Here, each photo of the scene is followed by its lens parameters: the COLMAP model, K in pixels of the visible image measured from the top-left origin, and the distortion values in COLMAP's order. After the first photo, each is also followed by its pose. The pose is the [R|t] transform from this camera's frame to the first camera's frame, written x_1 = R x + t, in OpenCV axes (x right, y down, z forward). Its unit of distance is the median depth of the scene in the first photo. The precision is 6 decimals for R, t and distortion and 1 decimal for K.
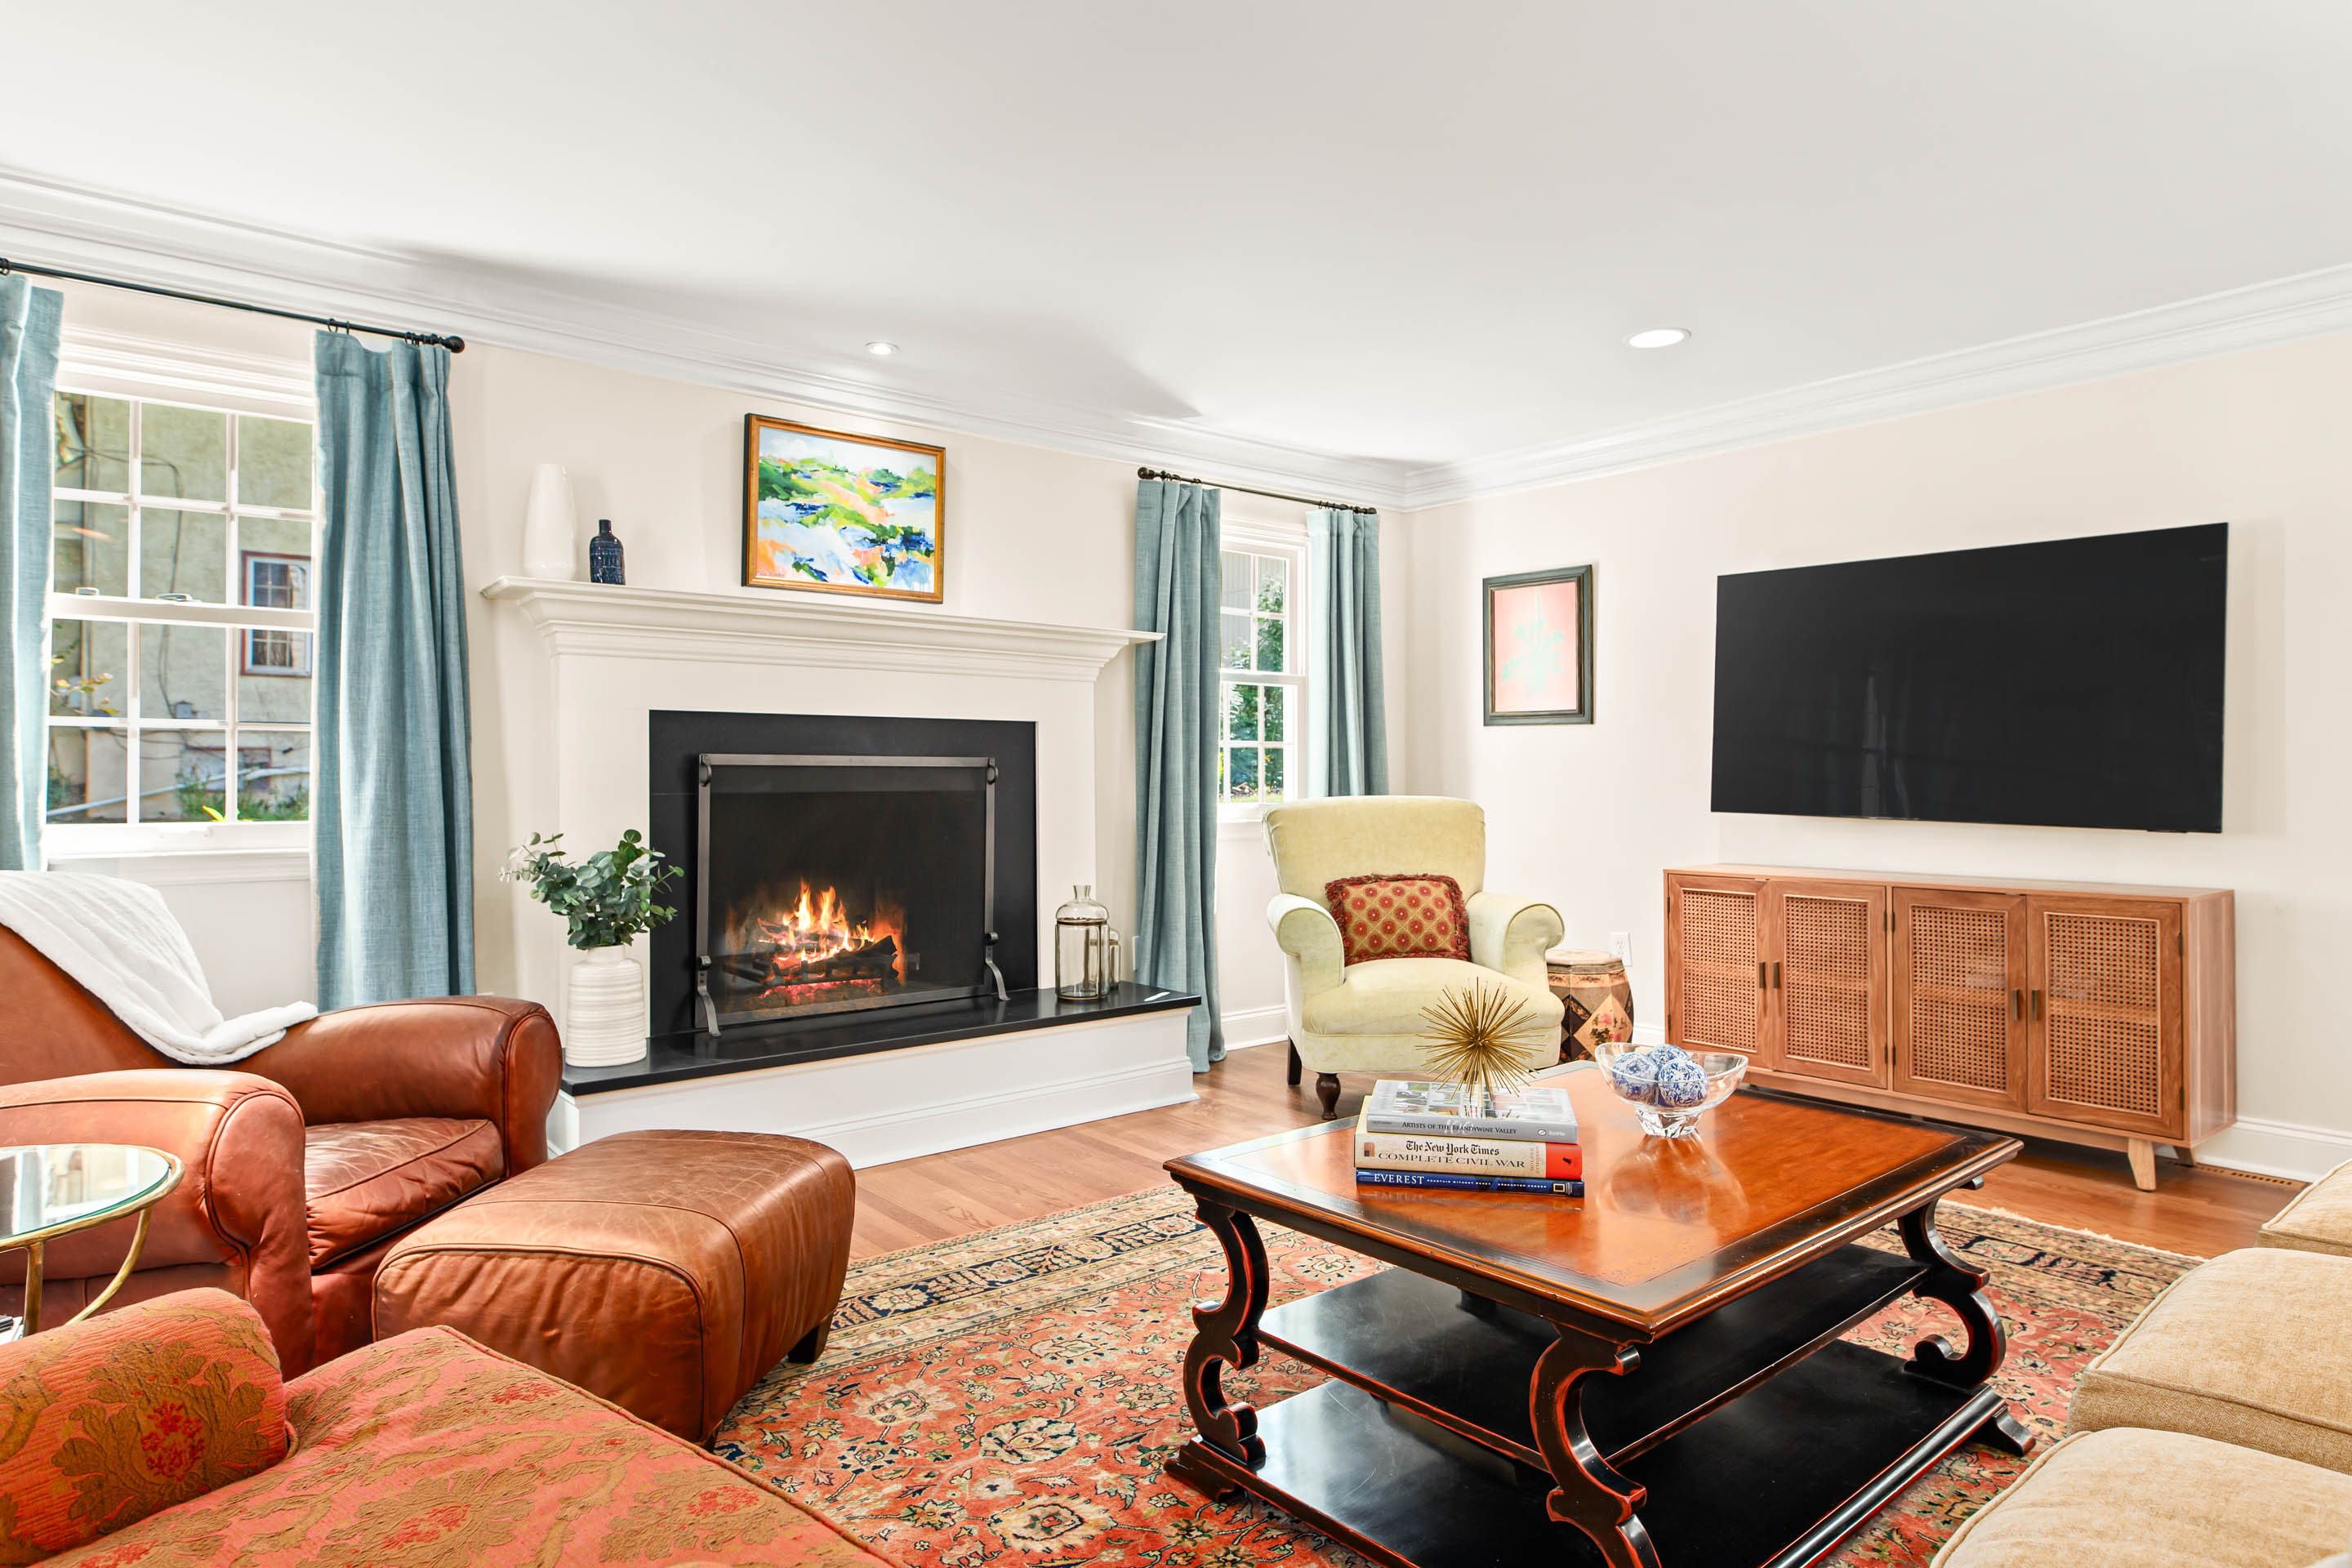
lens RADIAL K [[1351.0, 0, 1176.5], [0, 1351.0, 792.4], [0, 0, 1]] dist [0.003023, -0.004008]
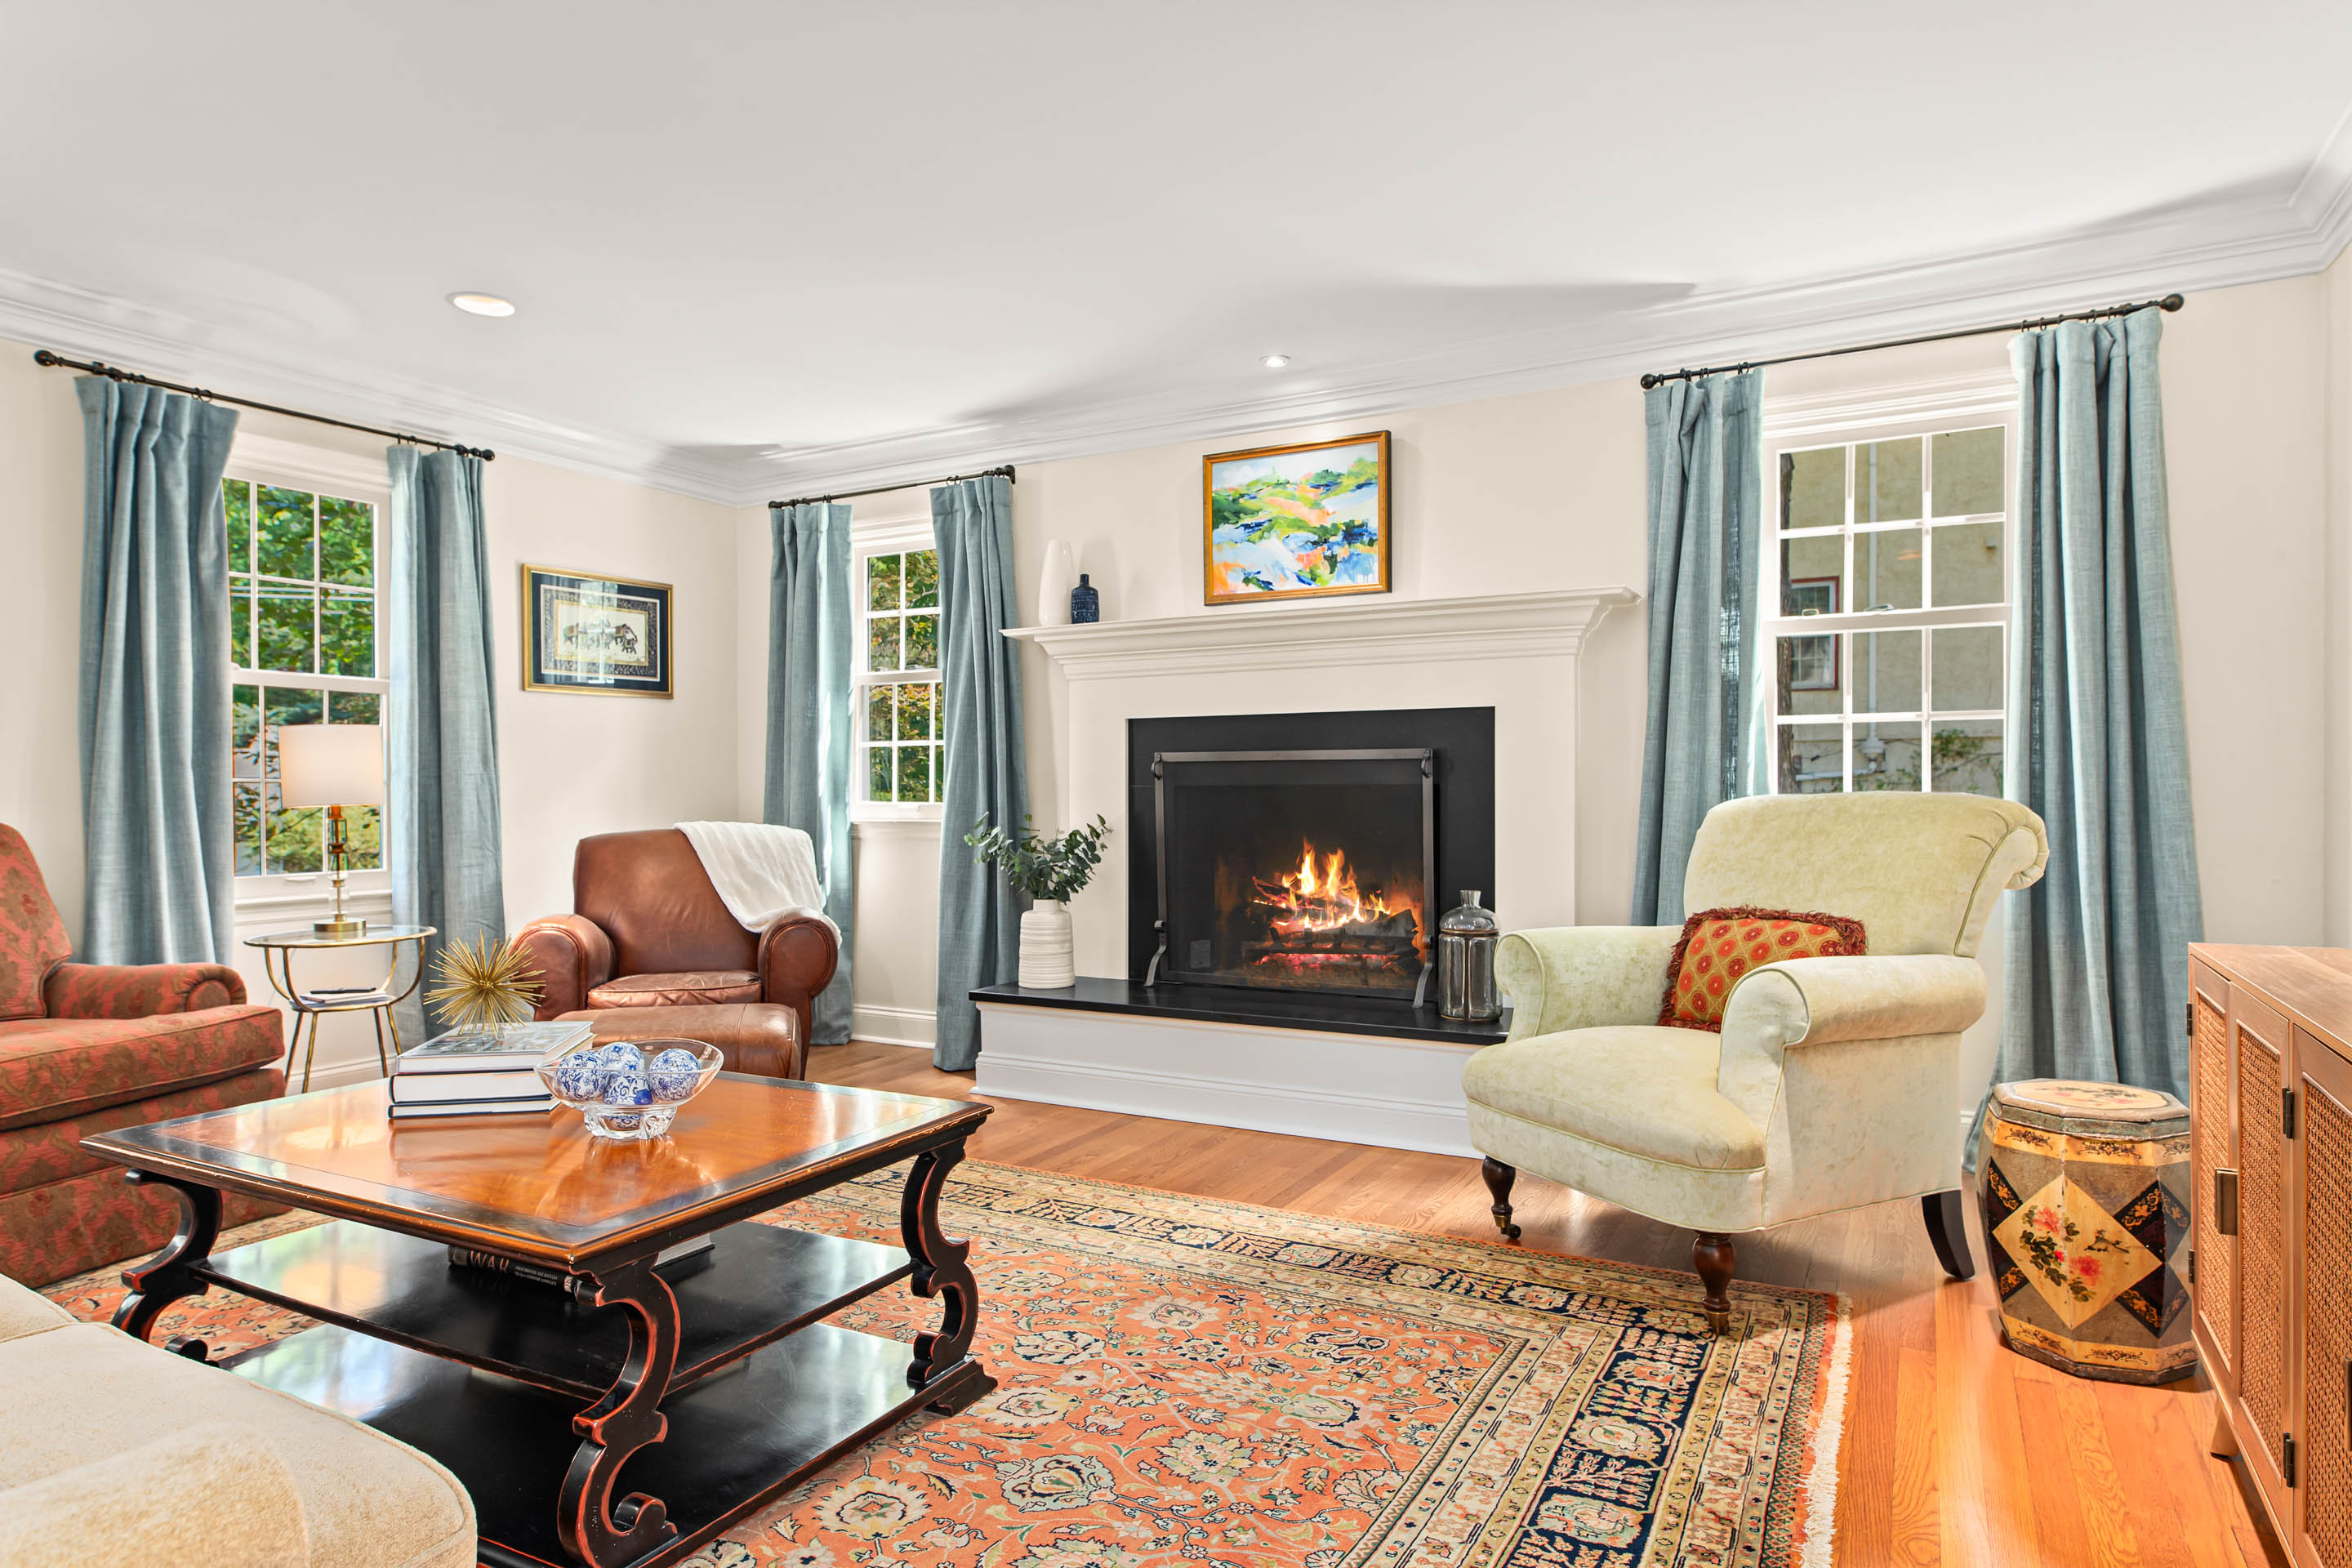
lens RADIAL K [[1351.0, 0, 1176.5], [0, 1351.0, 792.4], [0, 0, 1]] dist [0.003023, -0.004008]
pose [[0.366311, 0.005657, -0.930475, 0.686026], [-0.003891, 0.999982, 0.004548, 0.001658], [0.930485, 0.001954, 0.366326, 0.507079]]
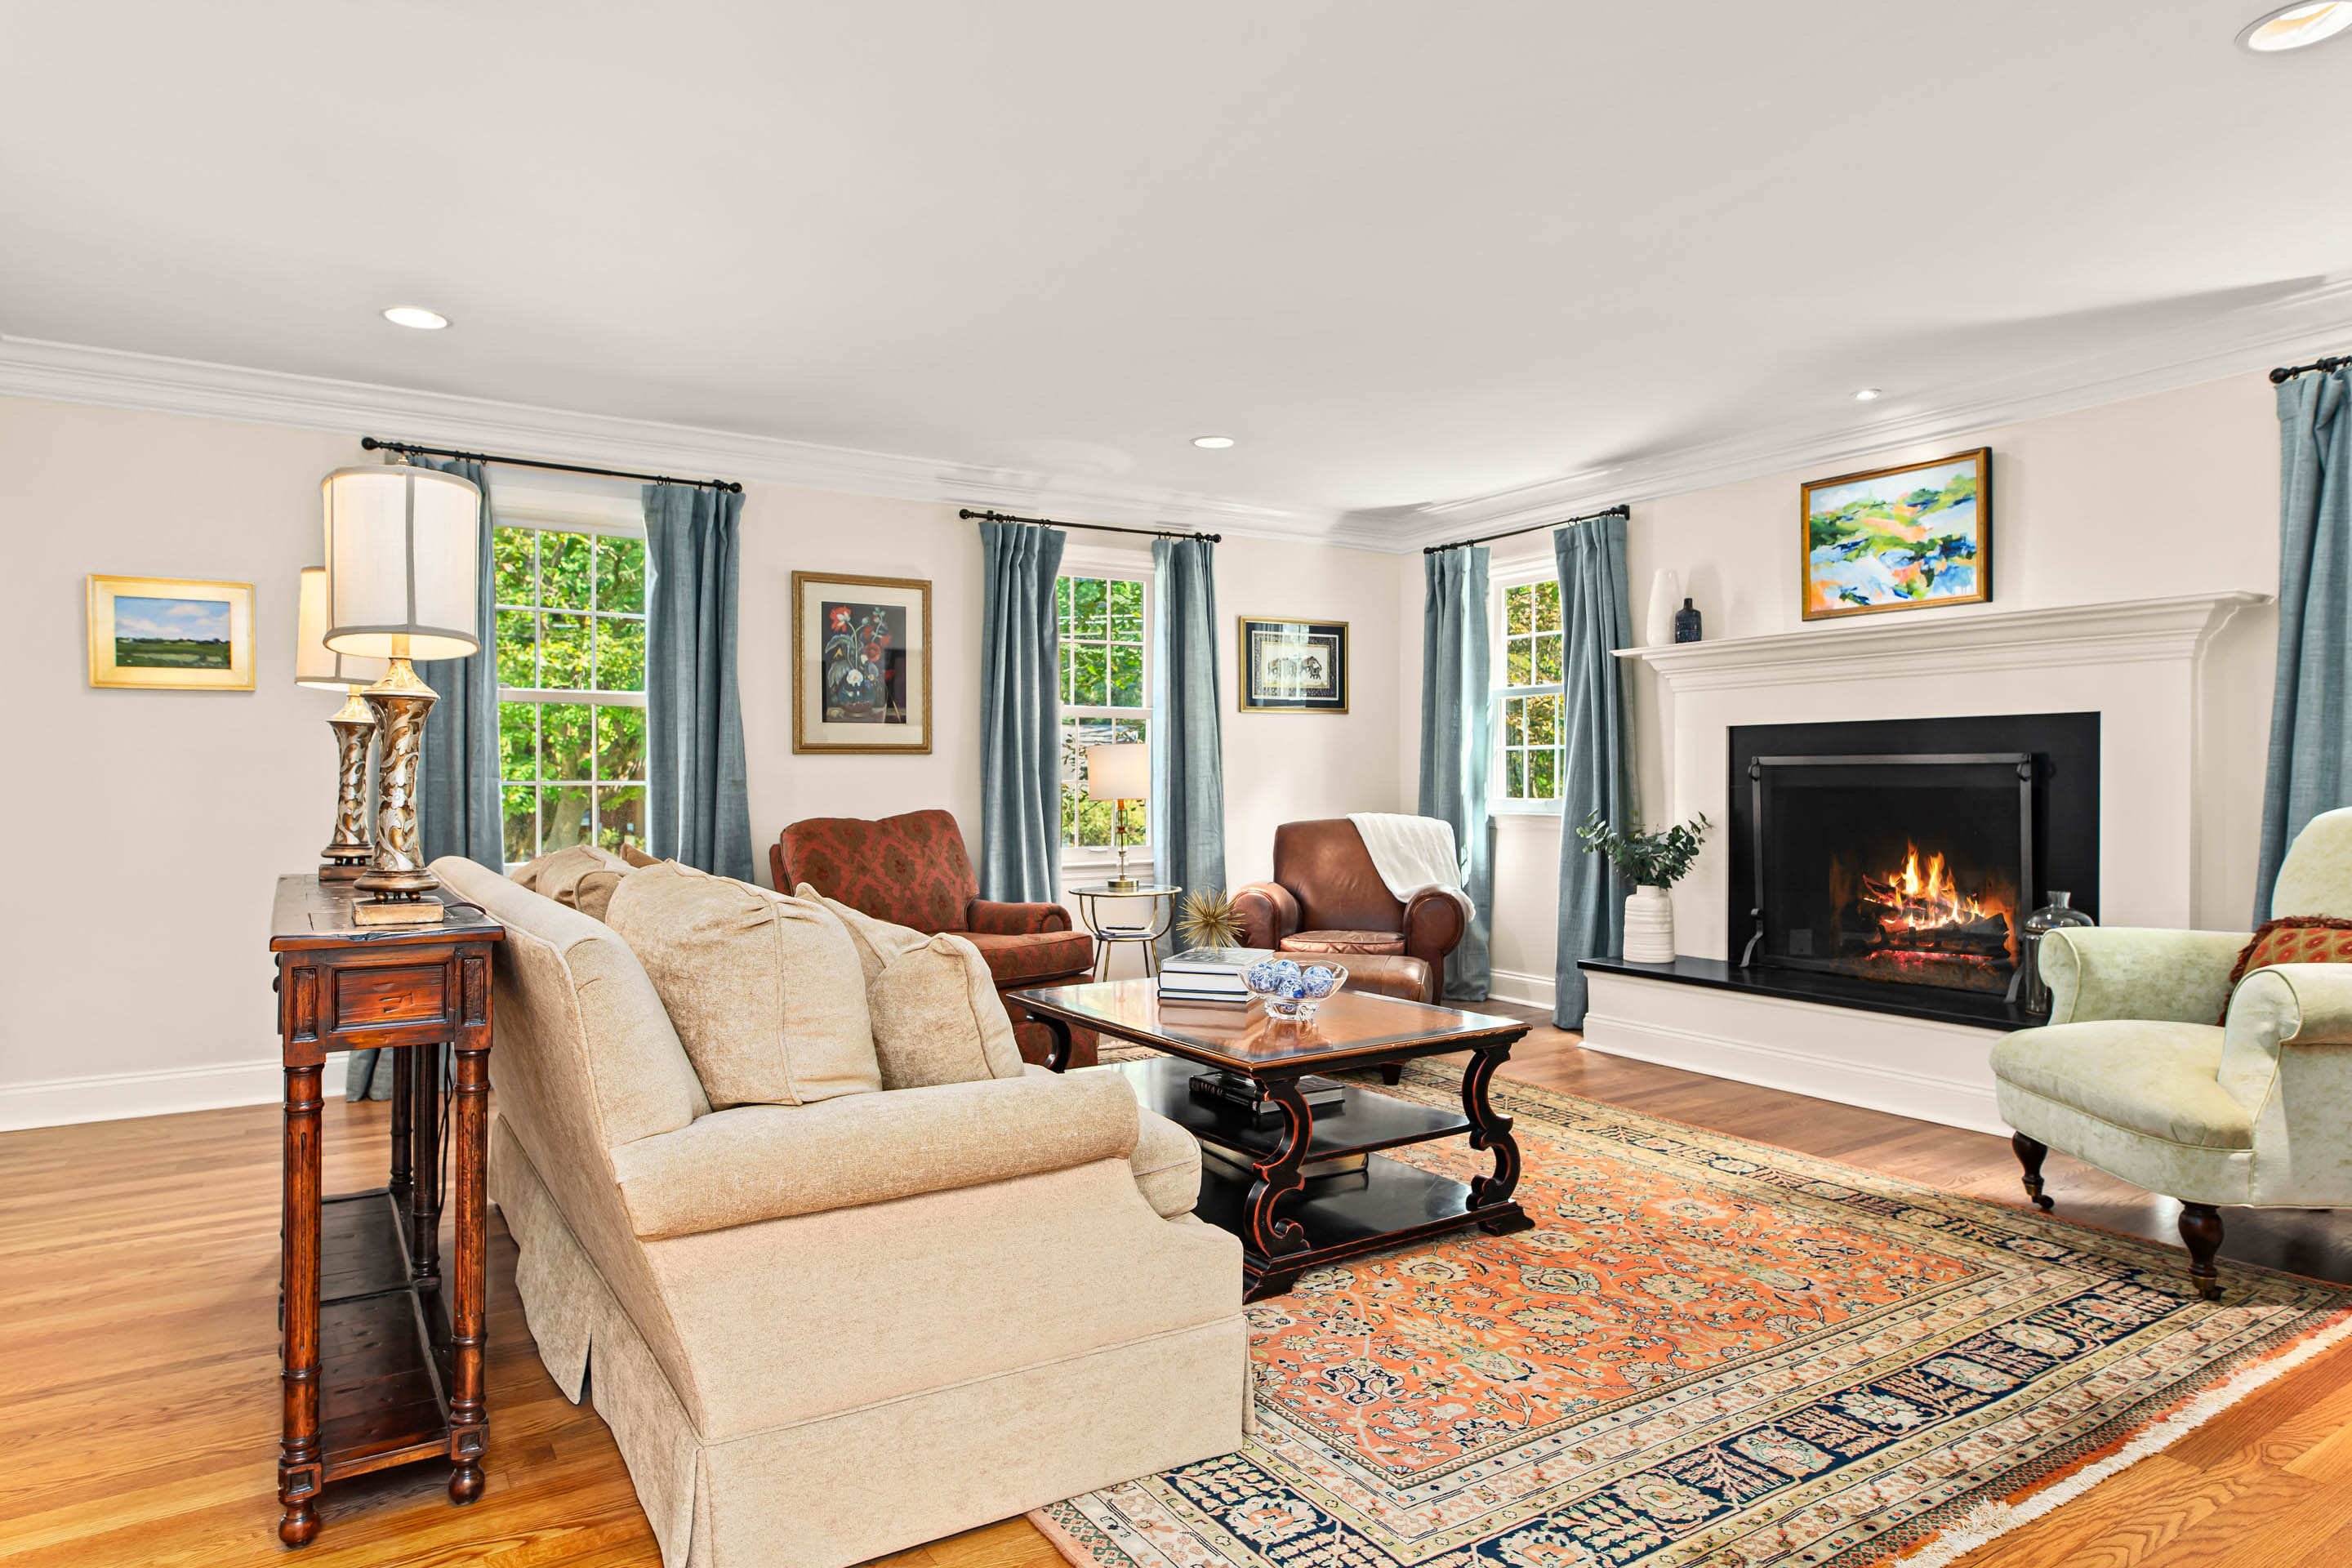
lens RADIAL K [[1351.0, 0, 1176.5], [0, 1351.0, 792.4], [0, 0, 1]] dist [0.003023, -0.004008]
pose [[-0.128759, 0.015683, -0.991552, 0.920515], [-0.003163, 0.999863, 0.016226, -0.011371], [0.991671, 0.005225, -0.128691, 0.535396]]
